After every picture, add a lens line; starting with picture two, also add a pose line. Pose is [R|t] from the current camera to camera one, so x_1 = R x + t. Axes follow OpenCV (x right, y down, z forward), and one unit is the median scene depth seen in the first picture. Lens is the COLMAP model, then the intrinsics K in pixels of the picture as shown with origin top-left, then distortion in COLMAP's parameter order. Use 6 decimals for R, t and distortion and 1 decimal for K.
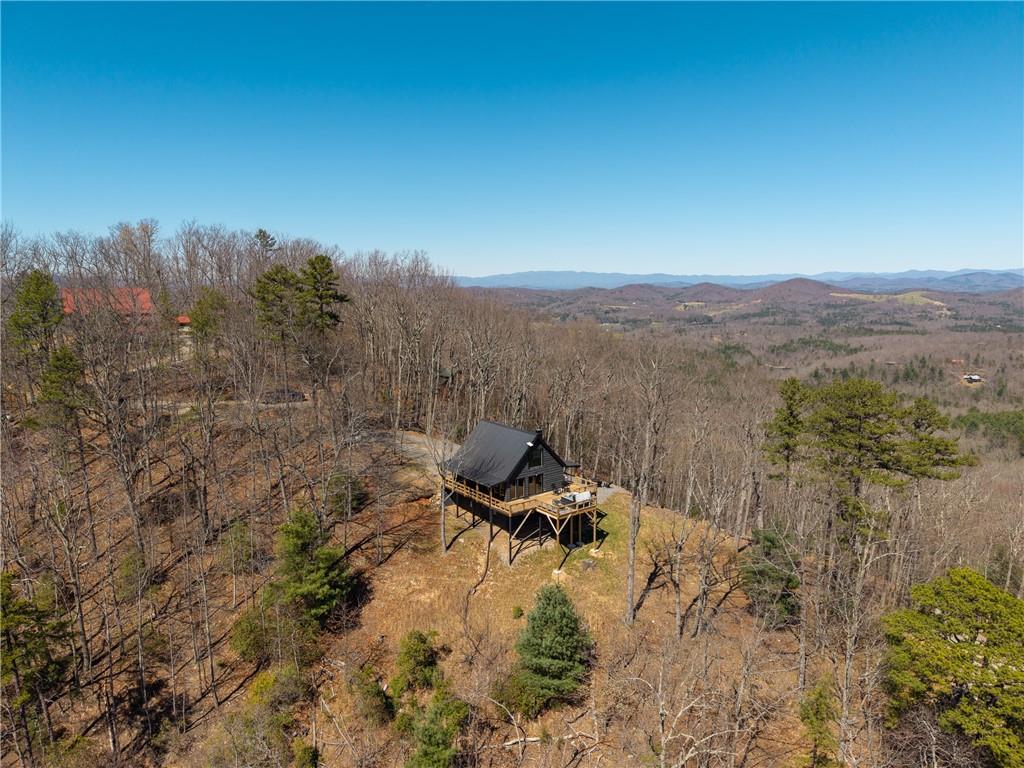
lens RADIAL K [[678.9, 0, 512.5], [0, 678.9, 391.1], [0, 0, 1]] dist [0.011615, -0.013186]
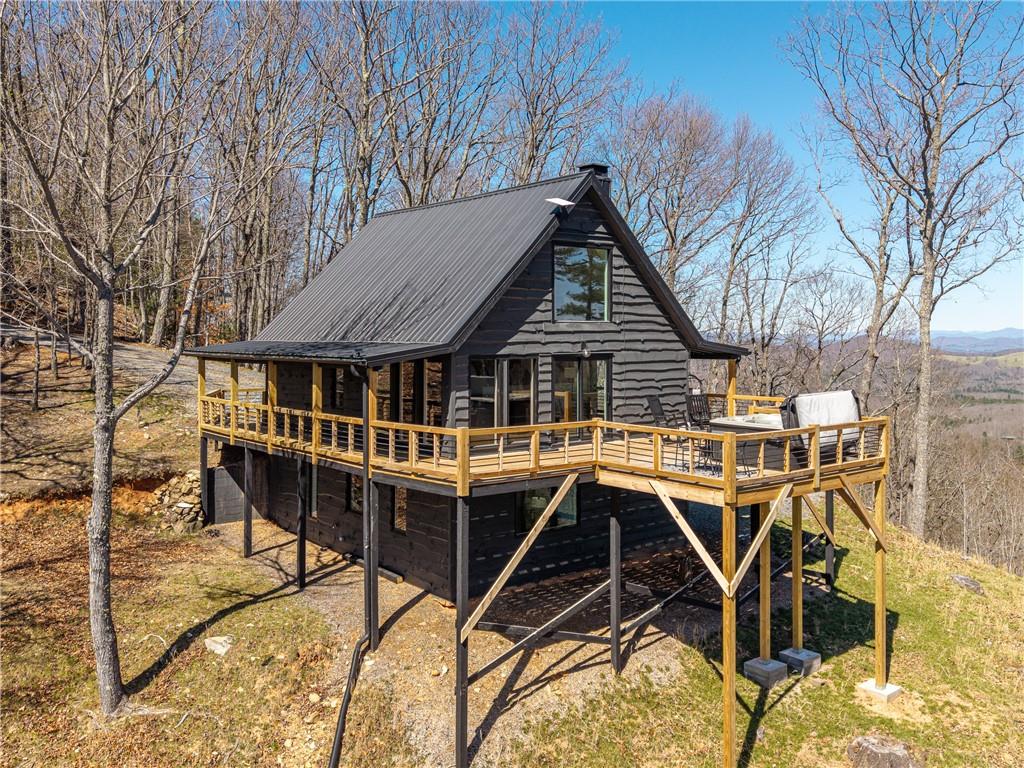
lens RADIAL K [[909.1, 0, 553.4], [0, 909.1, 341.8], [0, 0, 1]] dist [-0.007846, 0.002193]
pose [[0.998207, 0.007065, 0.059430, 0.005724], [0.002278, 0.987802, -0.155697, 0.170341], [-0.059805, 0.155553, 0.986016, 0.706068]]
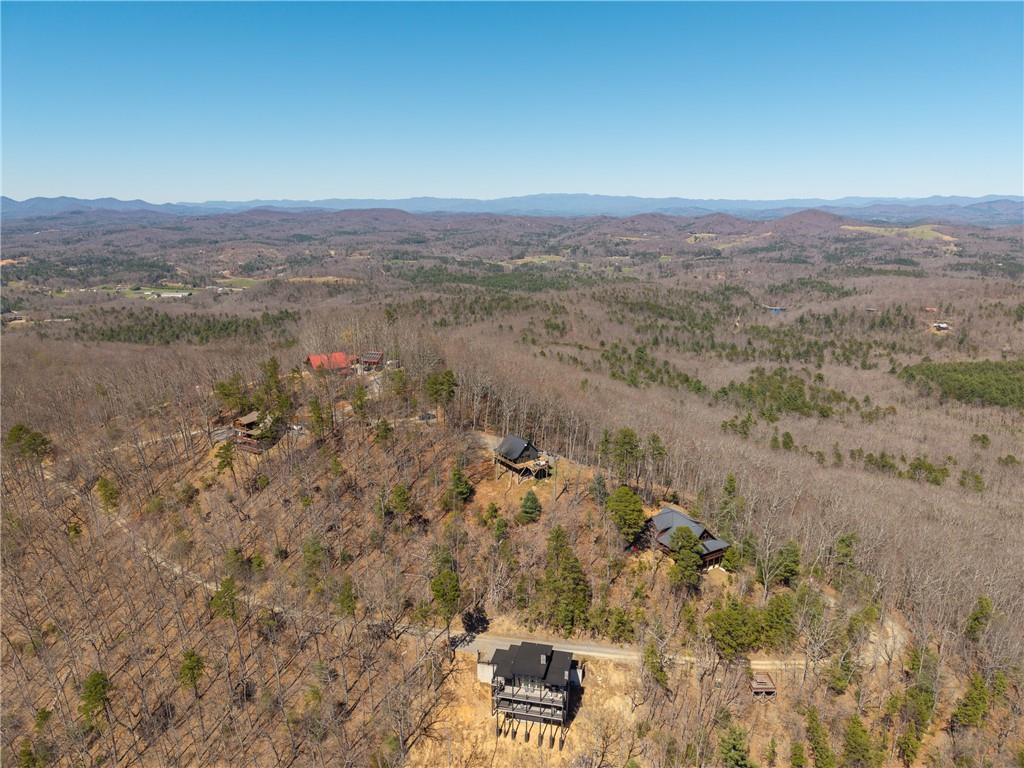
lens RADIAL K [[678.9, 0, 512.6], [0, 678.9, 376.5], [0, 0, 1]] dist [0.011615, -0.013186]
pose [[0.999847, 0.009120, -0.014894, 0.010523], [-0.007796, 0.996213, 0.086600, -0.486379], [0.015627, -0.086471, 0.996132, -1.975969]]
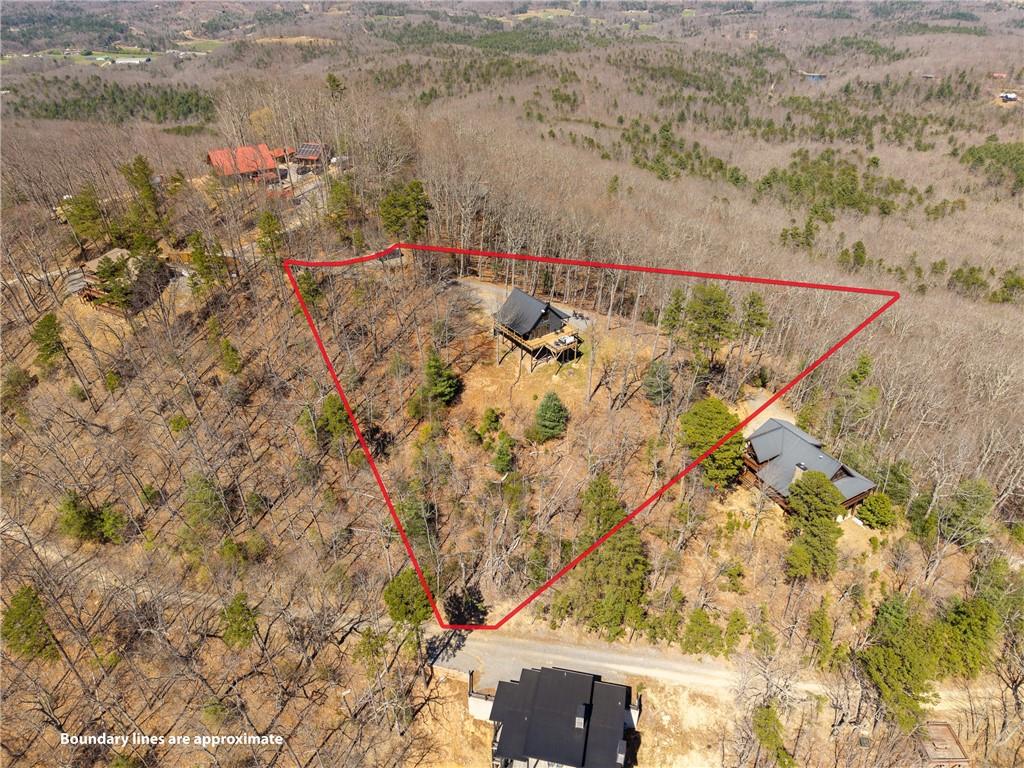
lens RADIAL K [[678.9, 0, 512.5], [0, 678.9, 384.2], [0, 0, 1]] dist [0.011615, -0.013186]
pose [[0.999845, 0.011188, -0.013593, -0.030522], [-0.004816, 0.916469, 0.400077, -0.485013], [0.016934, -0.399950, 0.916381, -0.801344]]
